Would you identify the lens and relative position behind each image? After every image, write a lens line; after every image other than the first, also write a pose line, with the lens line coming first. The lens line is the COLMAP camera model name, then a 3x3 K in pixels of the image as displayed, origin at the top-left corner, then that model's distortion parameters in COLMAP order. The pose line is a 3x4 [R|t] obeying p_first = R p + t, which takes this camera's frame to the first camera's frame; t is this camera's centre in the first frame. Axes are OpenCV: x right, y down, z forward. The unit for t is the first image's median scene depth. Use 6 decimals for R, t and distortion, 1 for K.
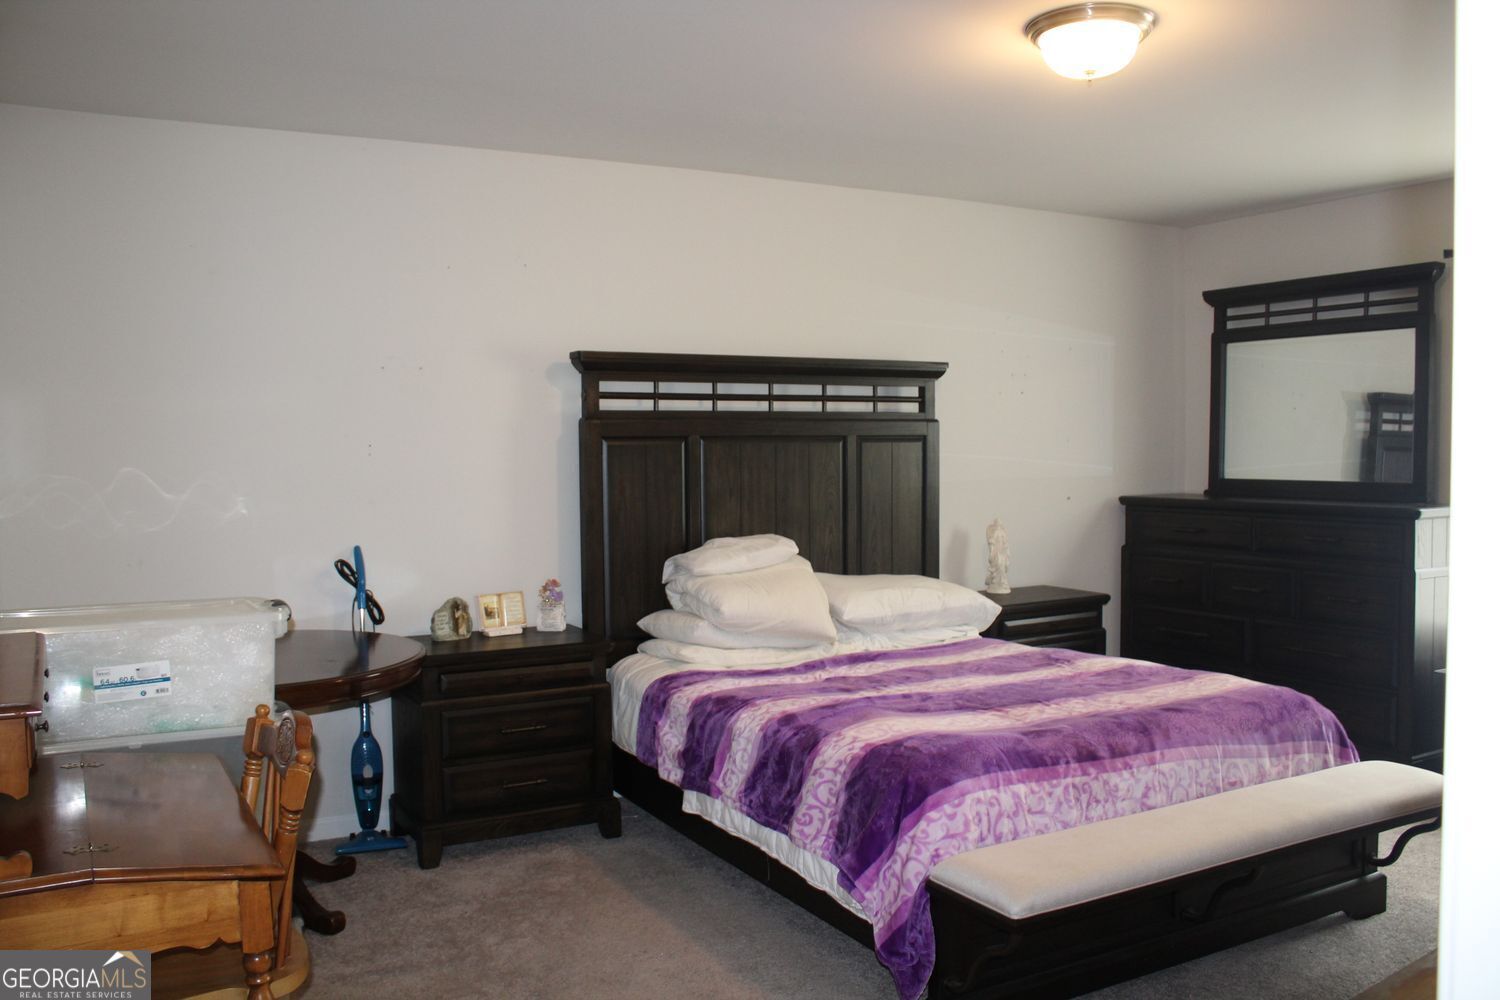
lens RADIAL K [[1250.0, 0, 732.9], [0, 1250.0, 497.4], [0, 0, 1]] dist [-0.169393, 0.163670]
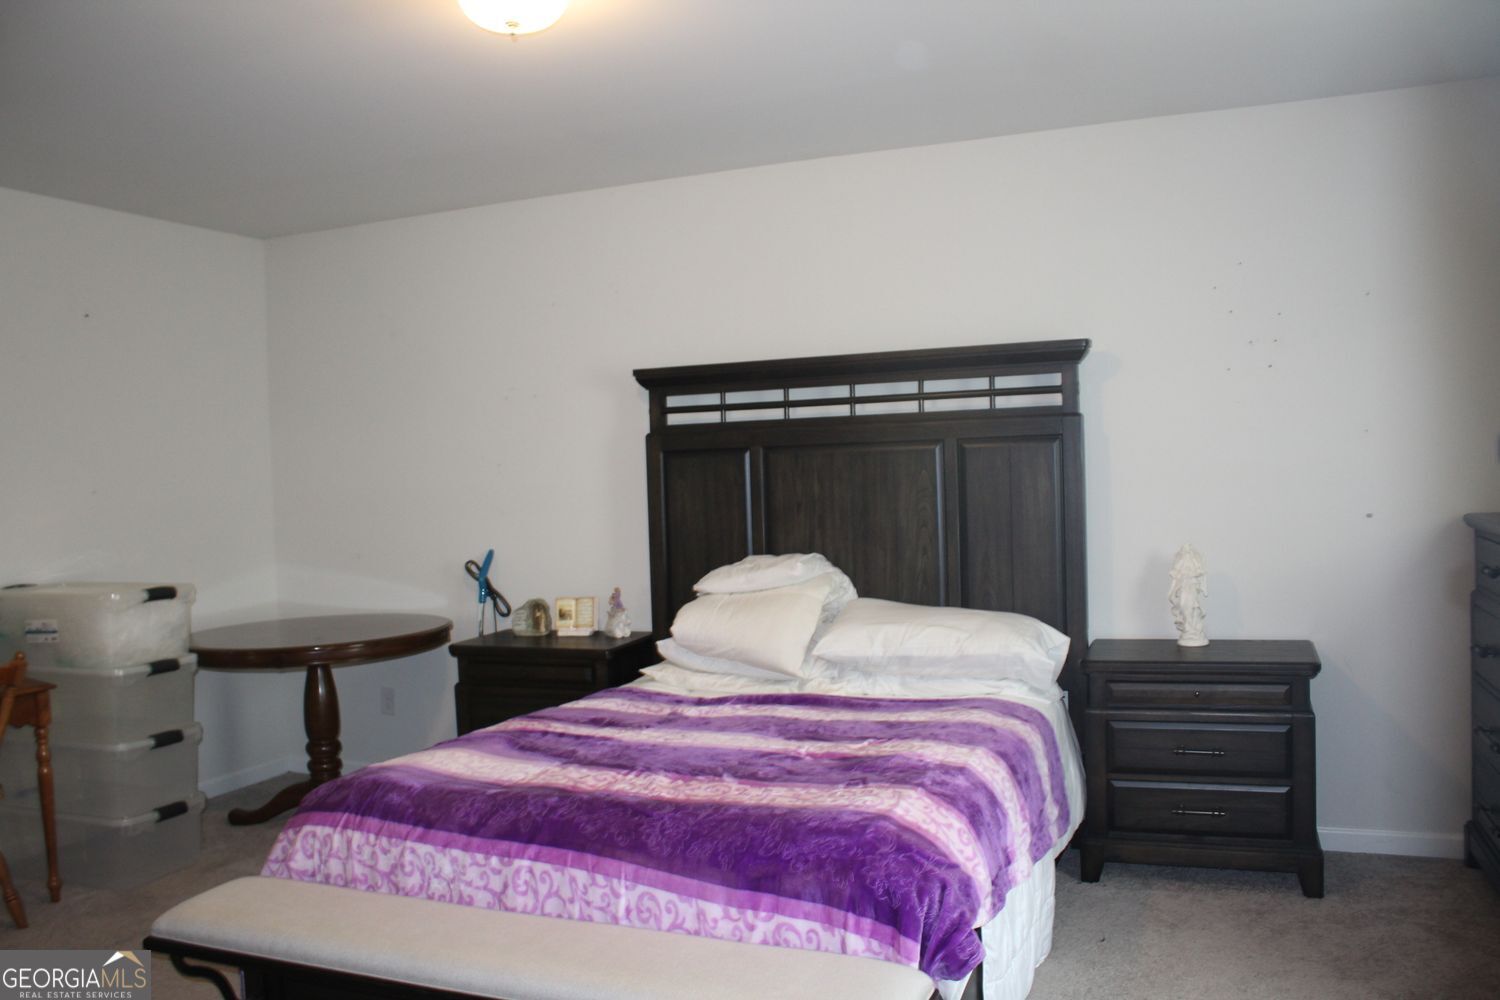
lens RADIAL K [[1250.0, 0, 732.9], [0, 1250.0, 497.4], [0, 0, 1]] dist [-0.169393, 0.163670]
pose [[0.625852, 0.006722, -0.779913, 0.721473], [0.002011, 0.999946, 0.010232, -0.021164], [0.779939, -0.007972, 0.625805, 0.402045]]
